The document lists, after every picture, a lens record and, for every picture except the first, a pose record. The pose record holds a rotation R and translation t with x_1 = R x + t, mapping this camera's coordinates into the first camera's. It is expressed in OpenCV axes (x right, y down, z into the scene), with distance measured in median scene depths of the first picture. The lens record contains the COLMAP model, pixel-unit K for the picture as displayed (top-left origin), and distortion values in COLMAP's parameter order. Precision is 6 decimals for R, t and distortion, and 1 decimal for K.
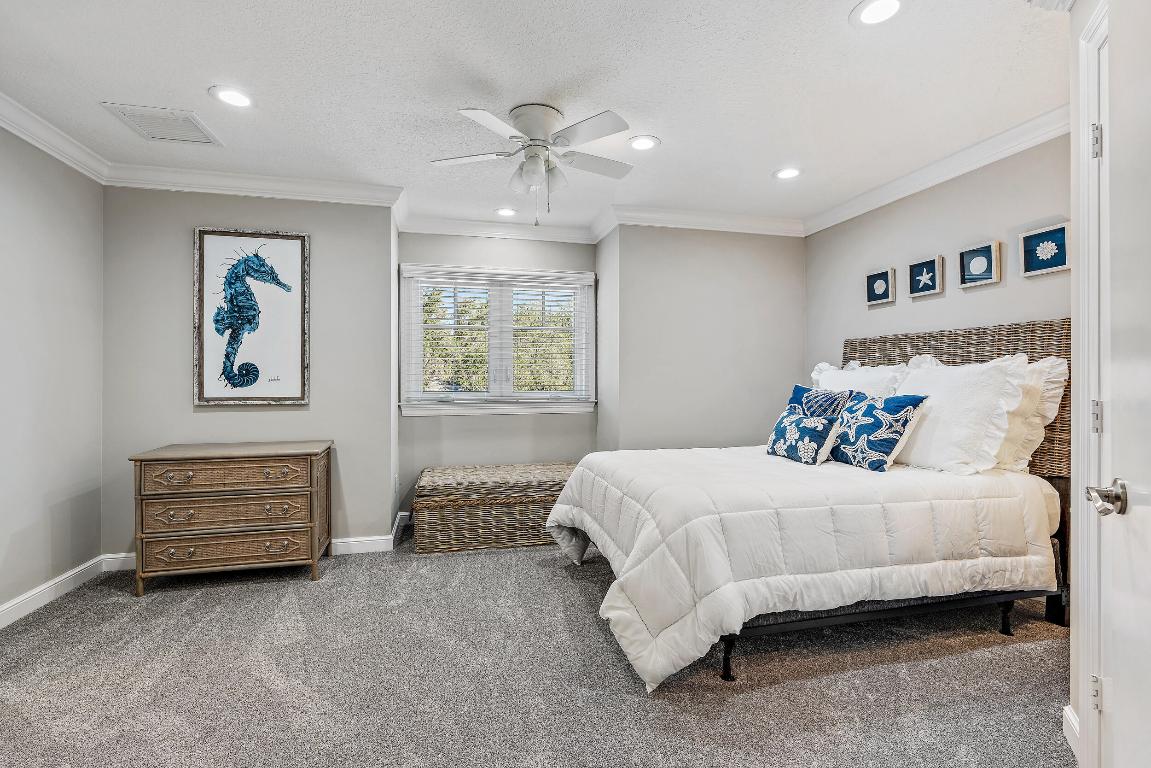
lens RADIAL K [[528.3, 0, 579.8], [0, 528.3, 376.4], [0, 0, 1]] dist [-0.007476, 0.003083]
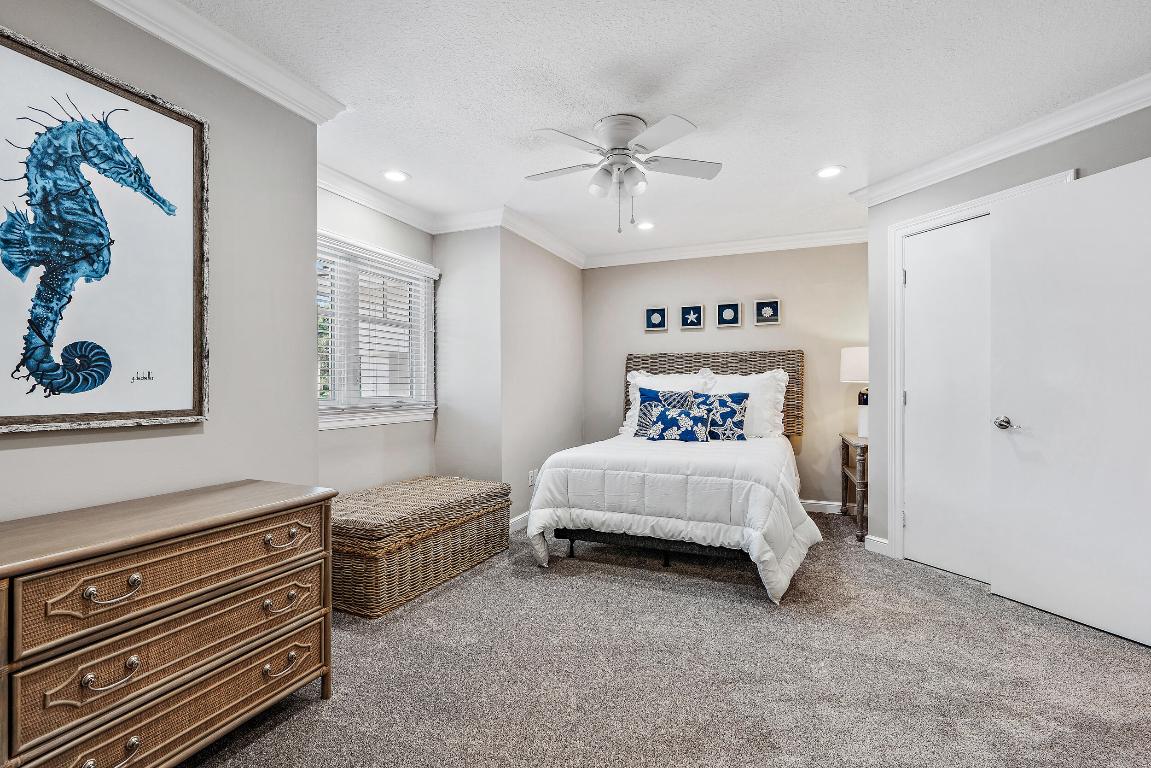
lens RADIAL K [[528.3, 0, 574.6], [0, 528.3, 388.2], [0, 0, 1]] dist [-0.007476, 0.003083]
pose [[0.594169, -0.001620, 0.804339, -0.754138], [-0.001616, 0.999994, 0.003207, 0.014085], [-0.804339, -0.003205, 0.594162, 0.354980]]
